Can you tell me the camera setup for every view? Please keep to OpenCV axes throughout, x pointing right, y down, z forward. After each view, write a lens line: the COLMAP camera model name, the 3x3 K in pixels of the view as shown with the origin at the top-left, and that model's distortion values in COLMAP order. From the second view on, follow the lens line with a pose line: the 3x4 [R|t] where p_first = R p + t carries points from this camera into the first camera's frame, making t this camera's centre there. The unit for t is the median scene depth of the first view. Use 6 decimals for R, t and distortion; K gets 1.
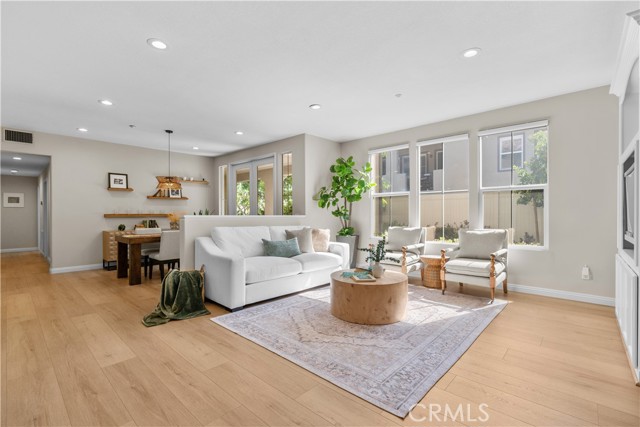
lens RADIAL K [[290.4, 0, 321.9], [0, 290.4, 214.3], [0, 0, 1]] dist [-0.010104, 0.000788]
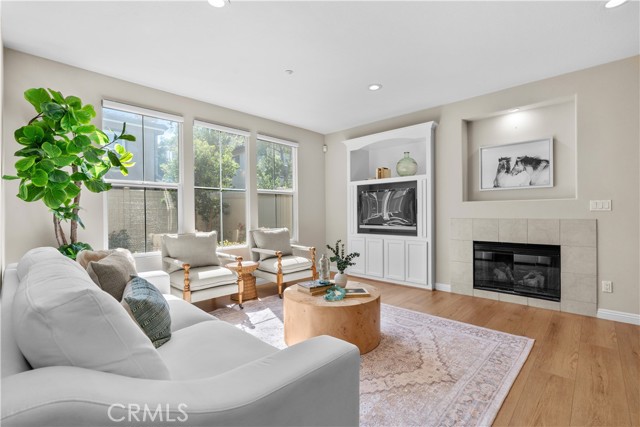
lens RADIAL K [[290.4, 0, 319.5], [0, 290.4, 211.2], [0, 0, 1]] dist [-0.010104, 0.000788]
pose [[0.027913, 0.014415, 0.999506, -0.773120], [0.011353, 0.999827, -0.014737, 0.006504], [-0.999546, 0.011759, 0.027745, 1.226176]]
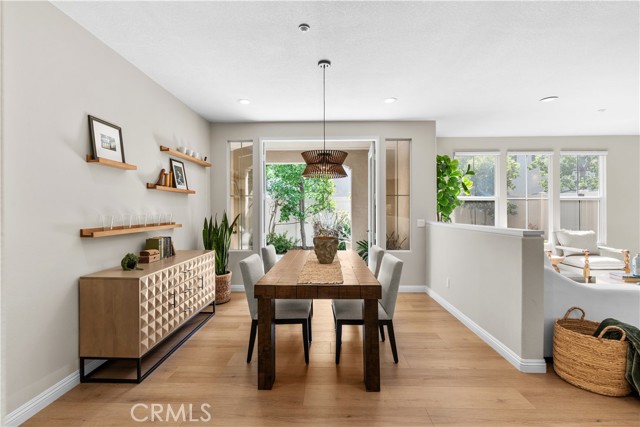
lens RADIAL K [[290.4, 0, 318.0], [0, 290.4, 210.4], [0, 0, 1]] dist [-0.010104, 0.000788]
pose [[0.763620, 0.002265, 0.645662, -1.682986], [-0.001541, 0.999997, -0.001685, -0.051108], [-0.645664, 0.000291, 0.763622, 1.185683]]
